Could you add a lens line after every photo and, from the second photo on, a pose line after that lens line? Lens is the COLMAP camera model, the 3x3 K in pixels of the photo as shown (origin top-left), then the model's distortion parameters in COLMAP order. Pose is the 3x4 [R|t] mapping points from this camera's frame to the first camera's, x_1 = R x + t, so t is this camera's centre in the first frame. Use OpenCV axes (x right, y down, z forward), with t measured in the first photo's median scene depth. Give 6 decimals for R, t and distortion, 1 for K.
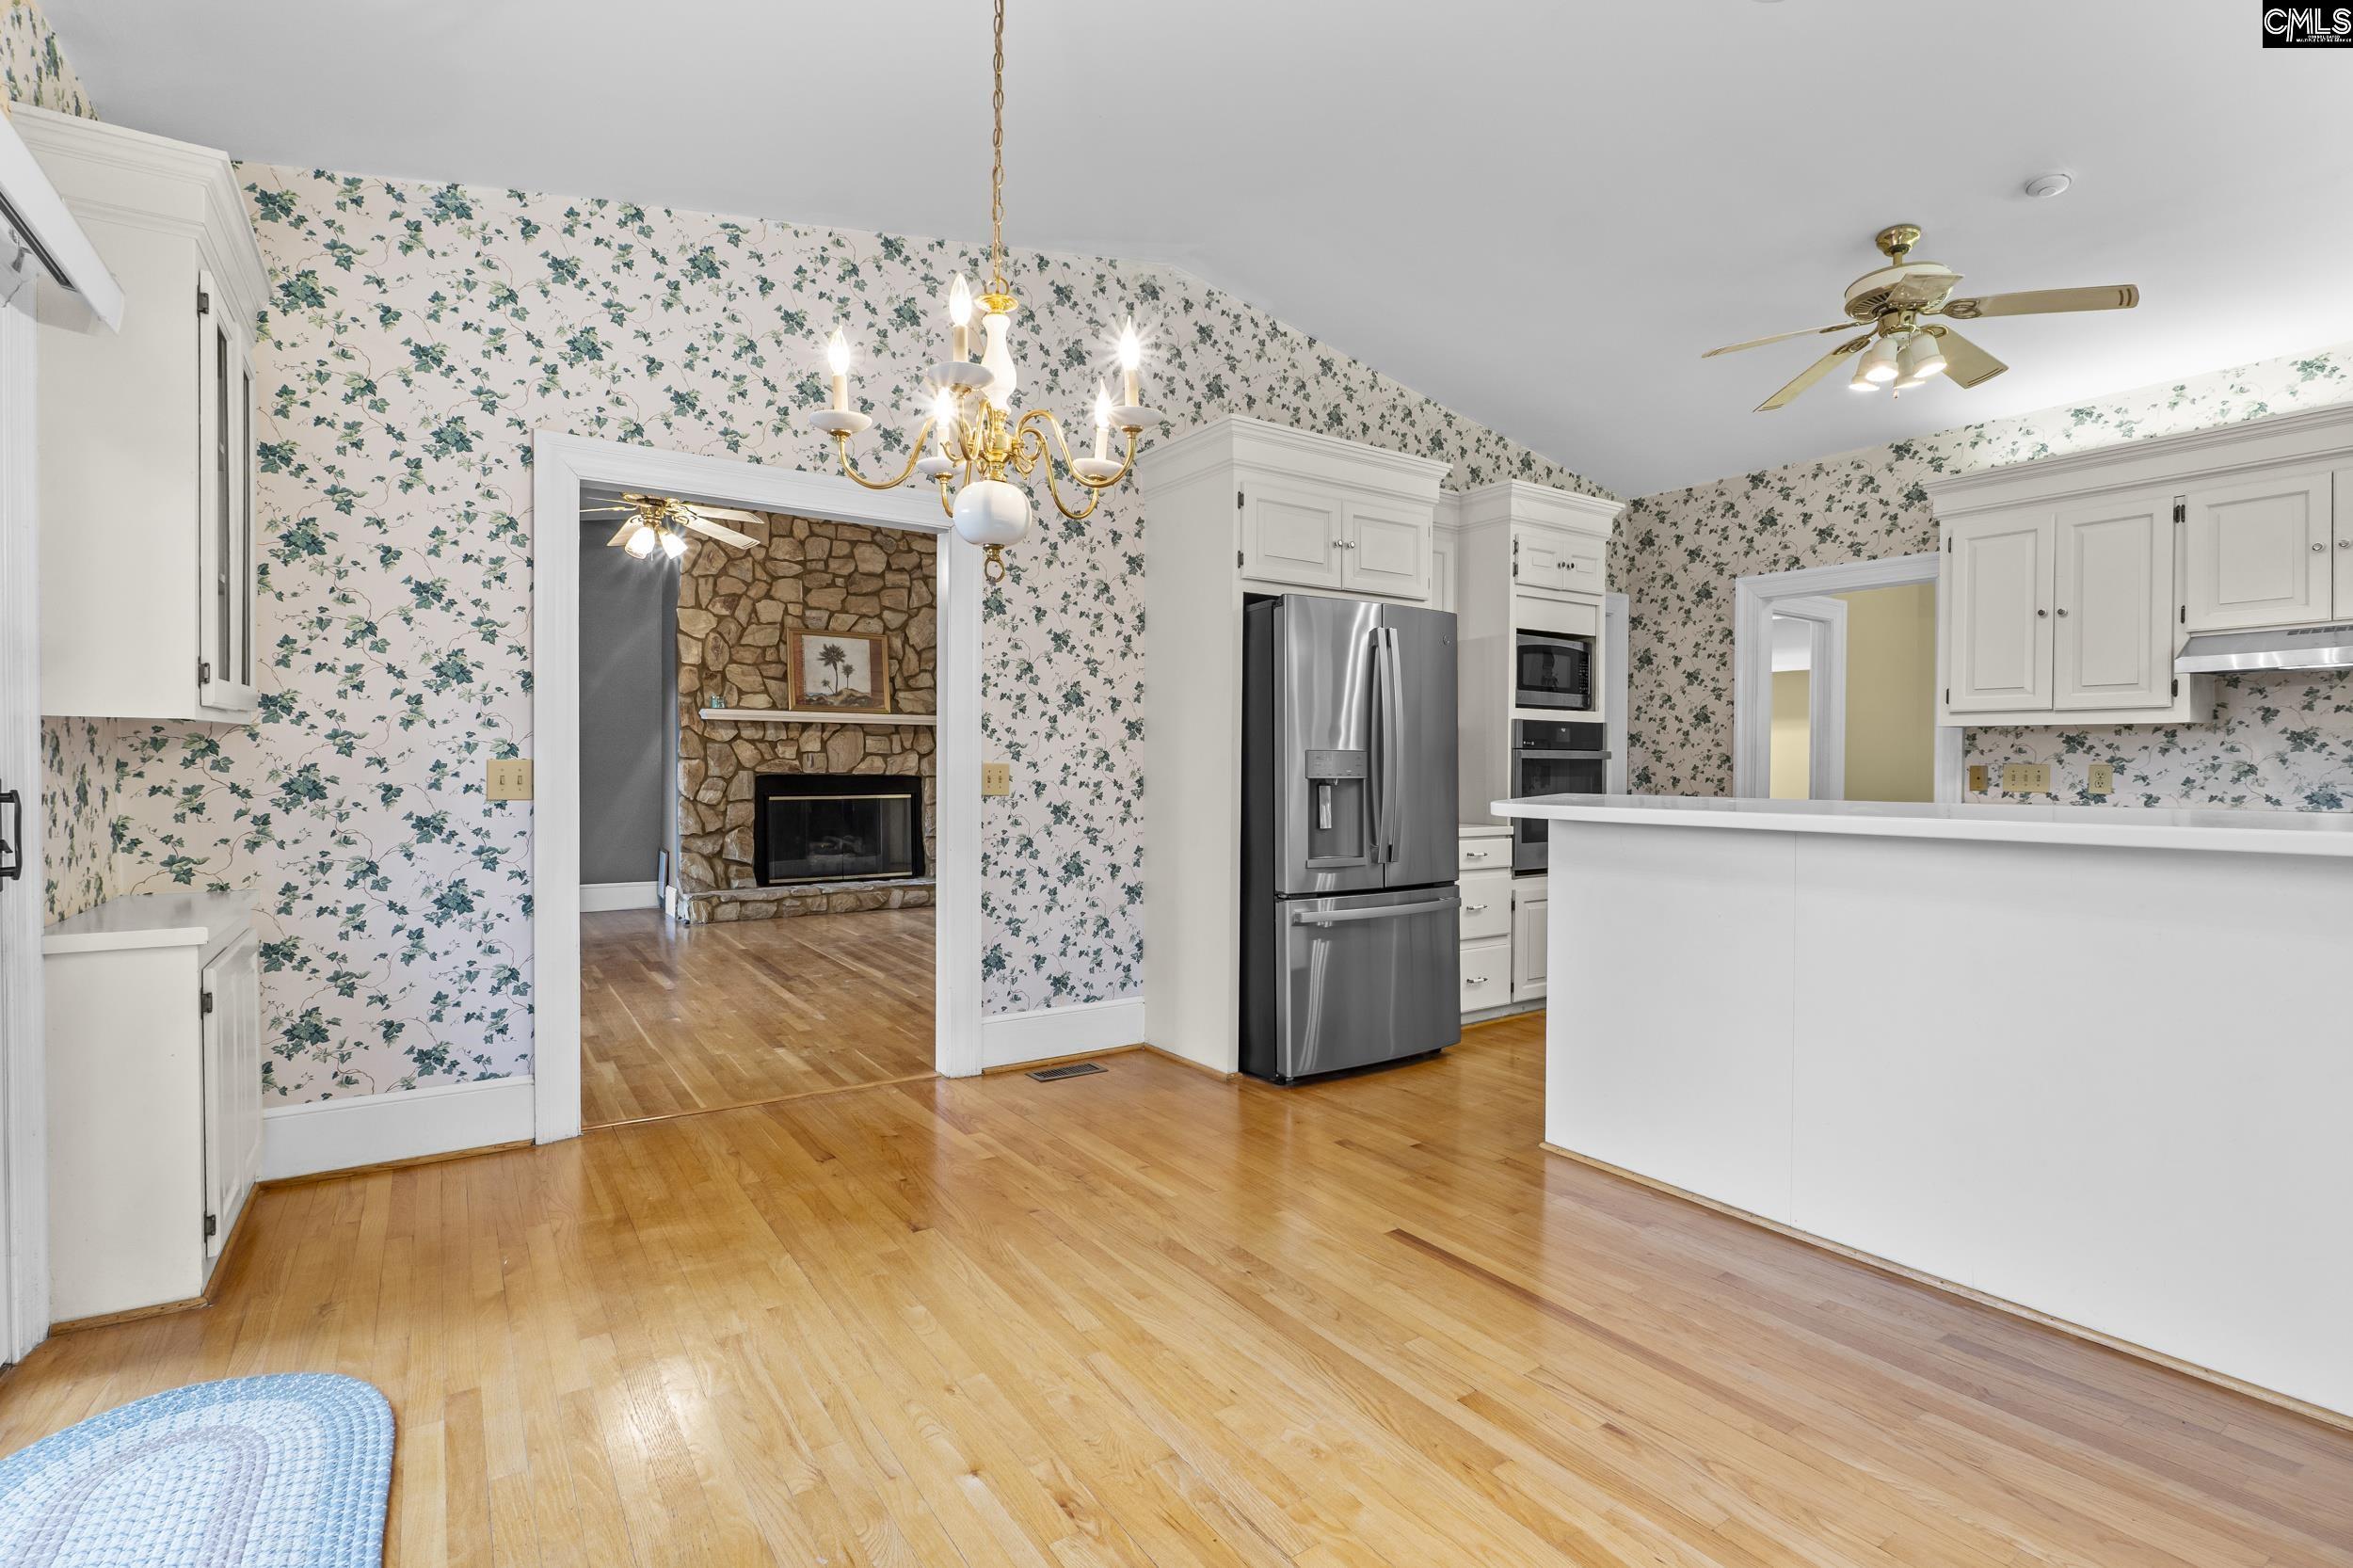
lens RADIAL K [[1089.1, 0, 1172.1], [0, 1089.1, 771.5], [0, 0, 1]] dist [-0.007291, -0.000414]
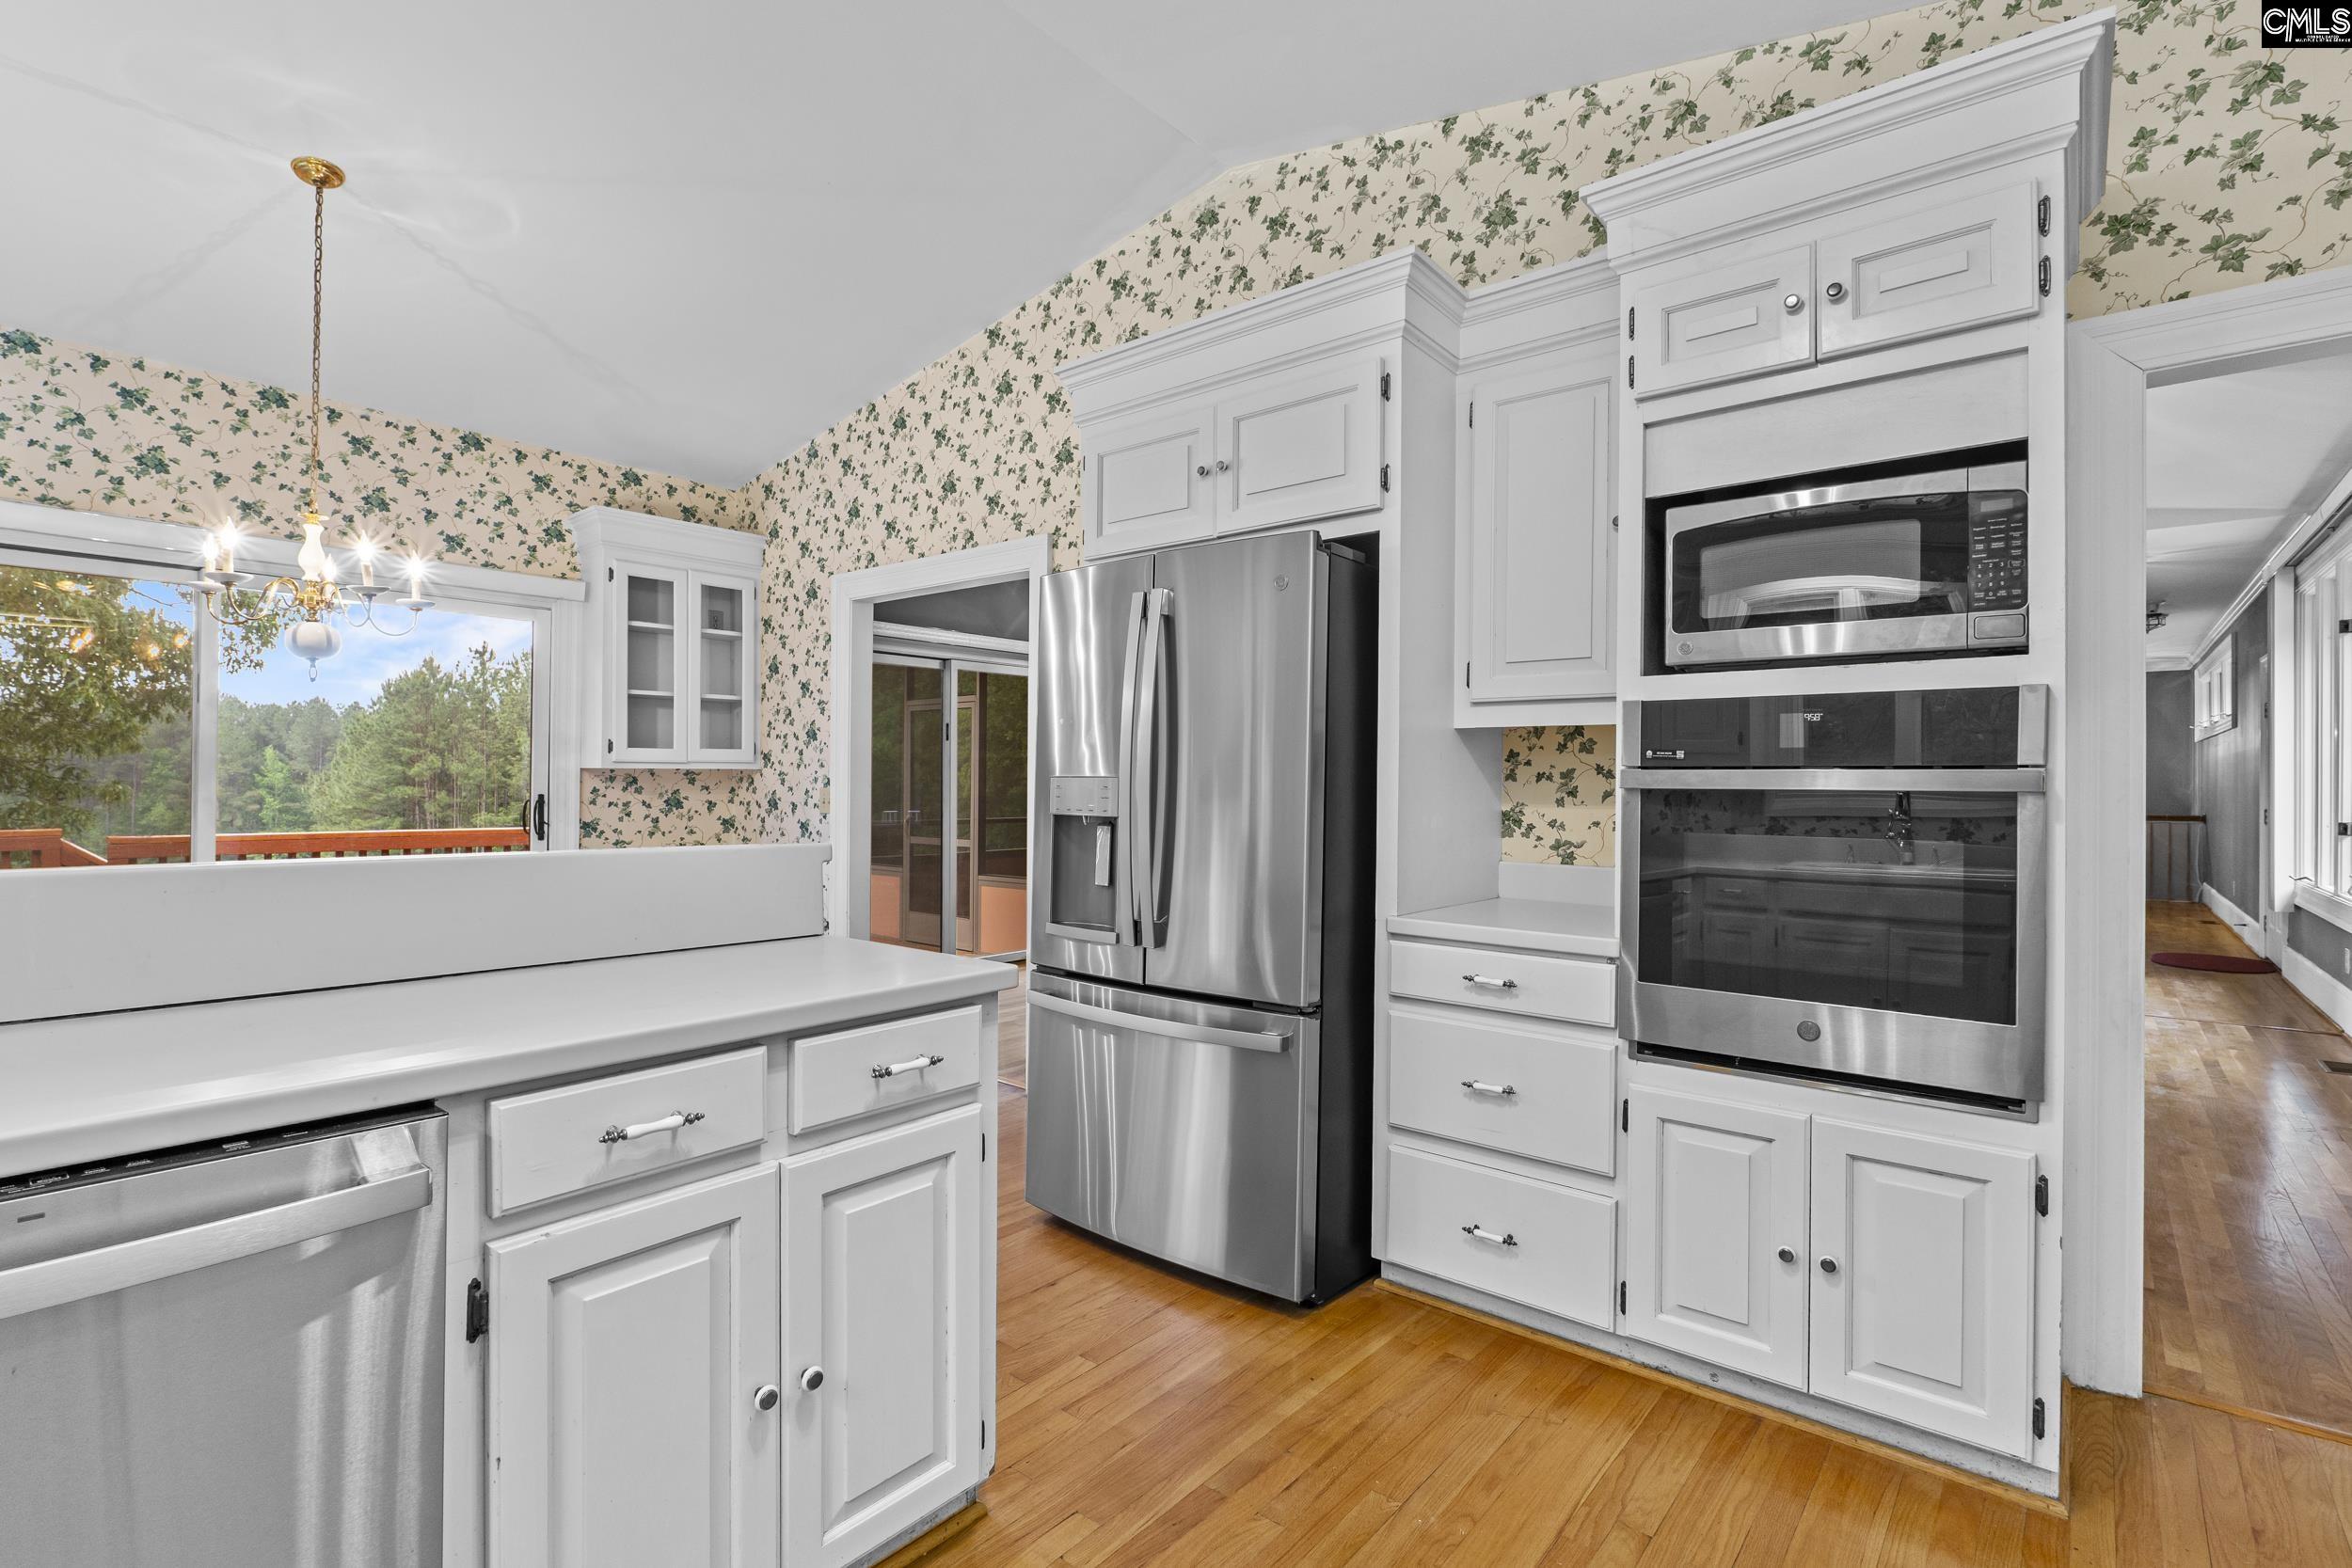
lens RADIAL K [[1081.4, 0, 1174.1], [0, 1081.4, 774.5], [0, 0, 1]] dist [-0.007318, -0.000327]
pose [[0.282873, -0.012506, -0.959076, 0.854284], [-0.014264, 0.999750, -0.017243, -0.009115], [0.959051, 0.018558, 0.282624, 0.859966]]
